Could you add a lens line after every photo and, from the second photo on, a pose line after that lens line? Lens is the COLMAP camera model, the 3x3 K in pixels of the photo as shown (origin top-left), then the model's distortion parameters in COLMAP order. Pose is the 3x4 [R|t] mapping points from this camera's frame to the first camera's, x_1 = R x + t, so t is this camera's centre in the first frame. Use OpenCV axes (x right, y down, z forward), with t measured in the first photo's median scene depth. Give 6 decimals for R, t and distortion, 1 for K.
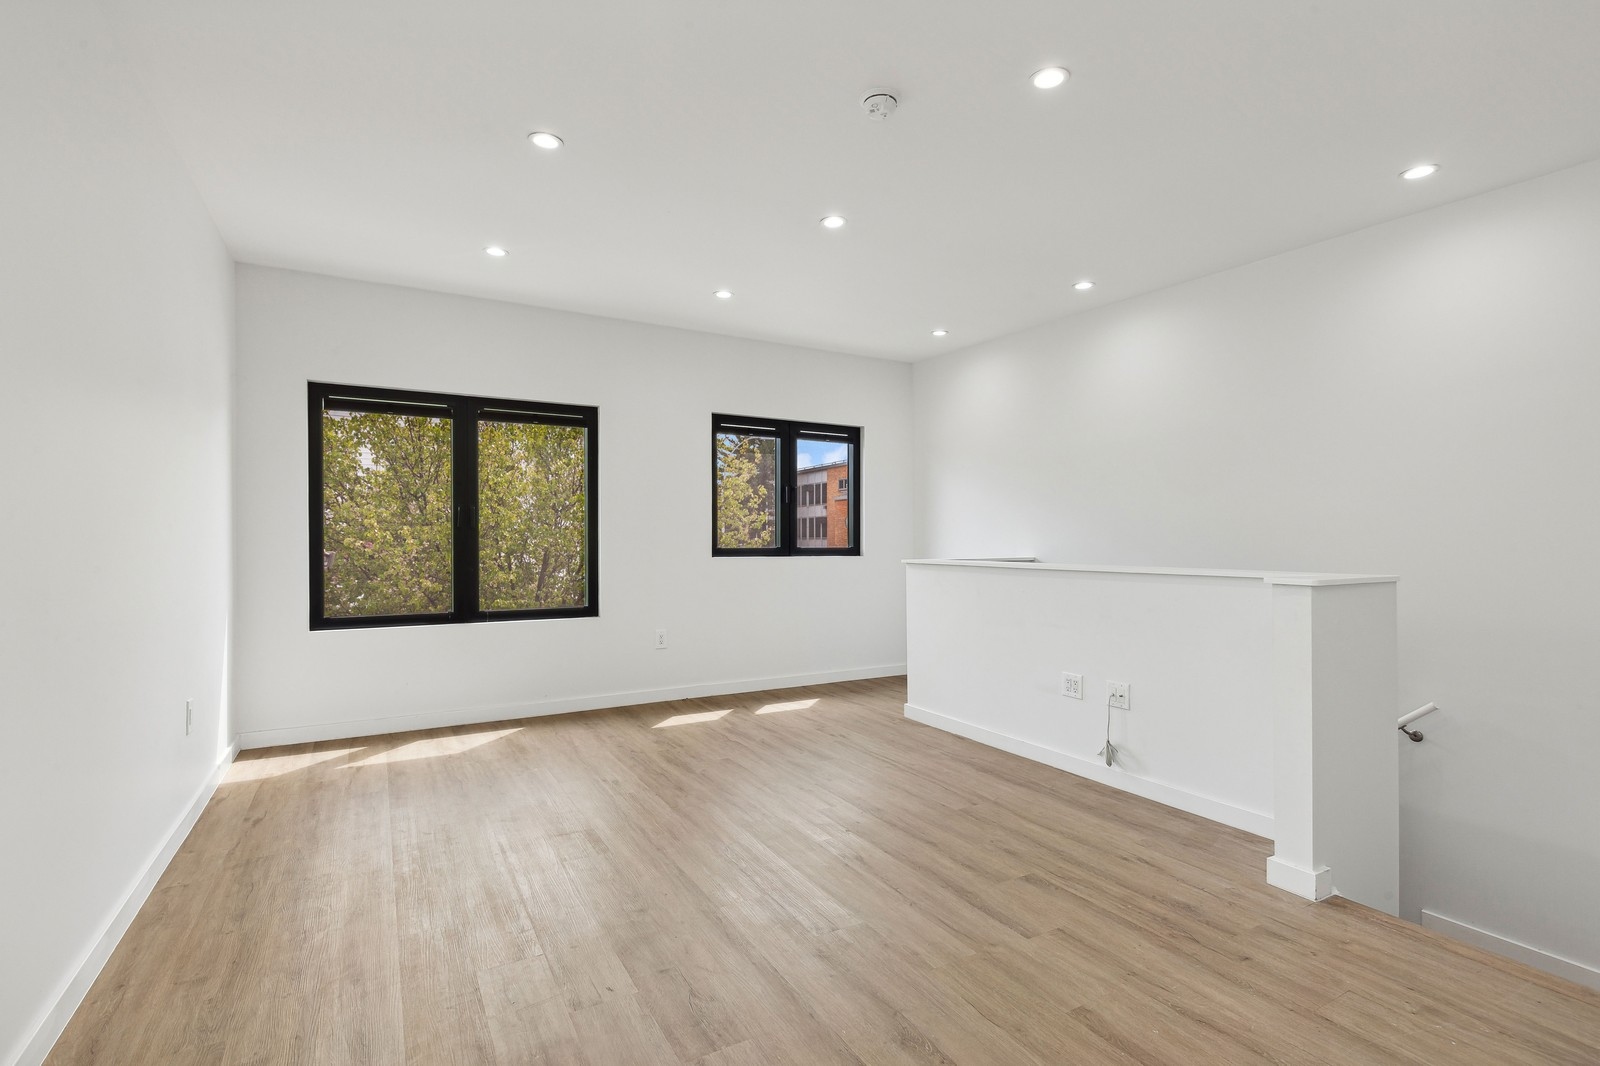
lens RADIAL K [[749.0, 0, 798.4], [0, 749.0, 528.0], [0, 0, 1]] dist [0.001906, -0.000030]
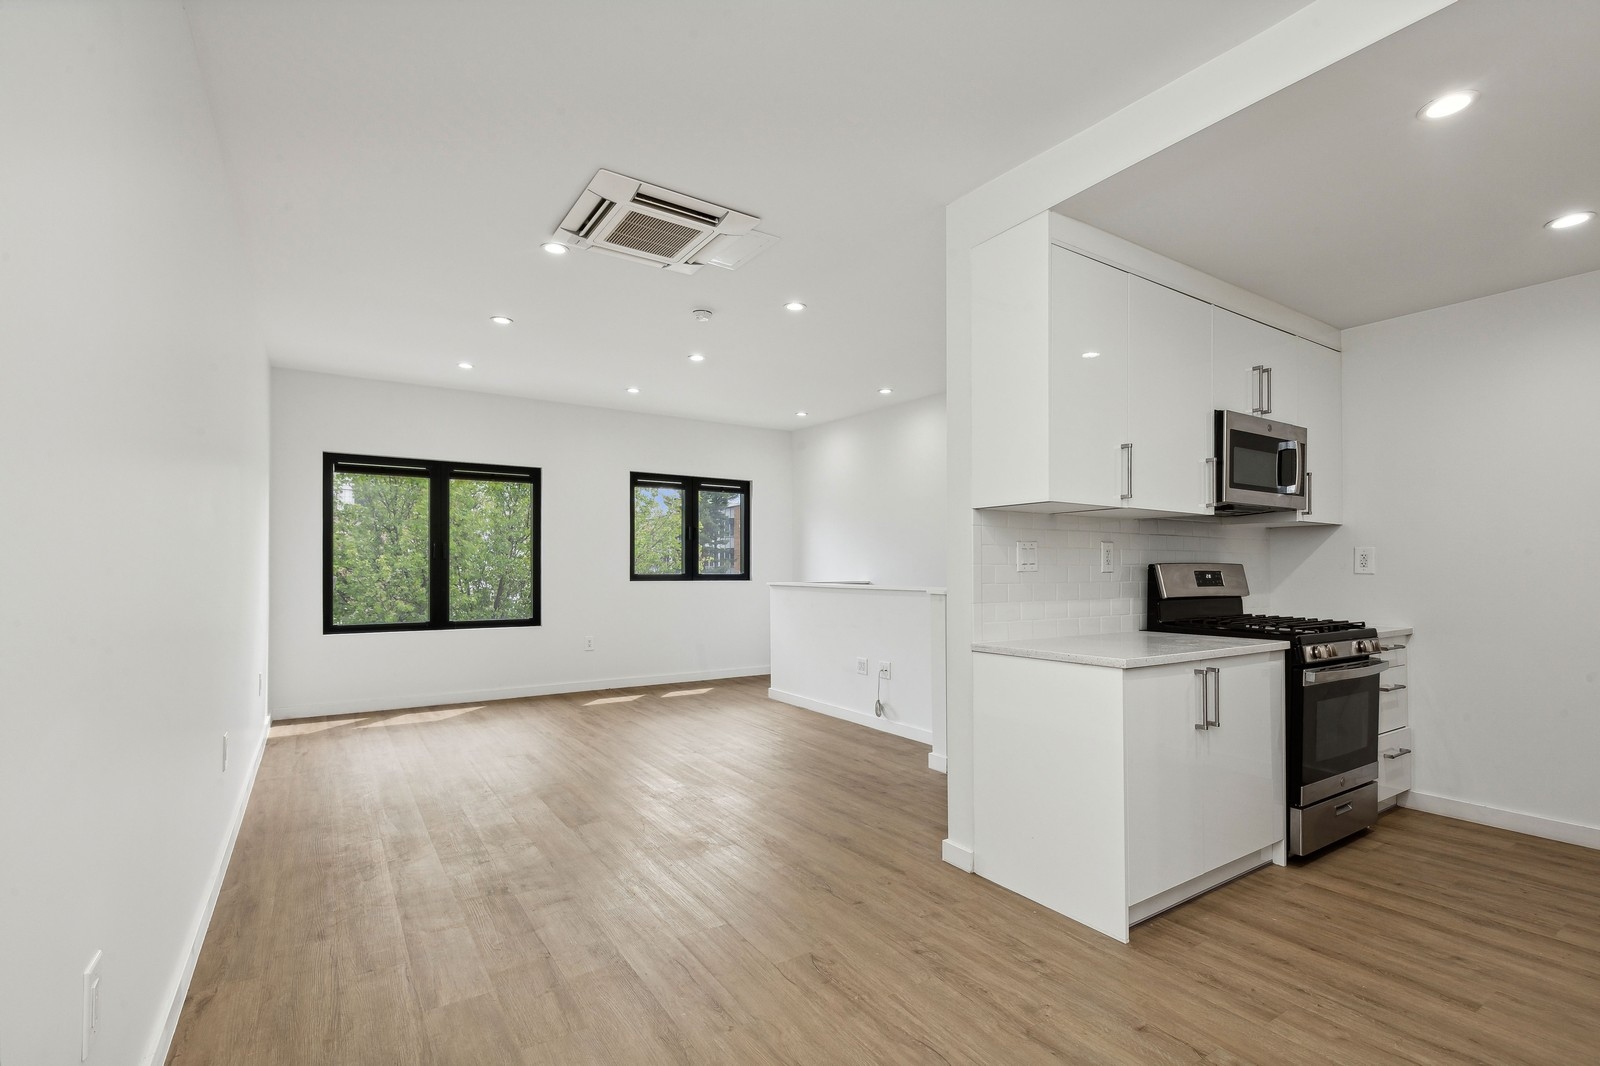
lens RADIAL K [[728.5, 0, 799.9], [0, 728.5, 553.7], [0, 0, 1]] dist [0.000246, 0.000173]
pose [[0.997979, 0.002398, 0.063498, 0.120382], [-0.002125, 0.999988, -0.004376, -0.005464], [-0.063508, 0.004232, 0.997972, -0.353210]]
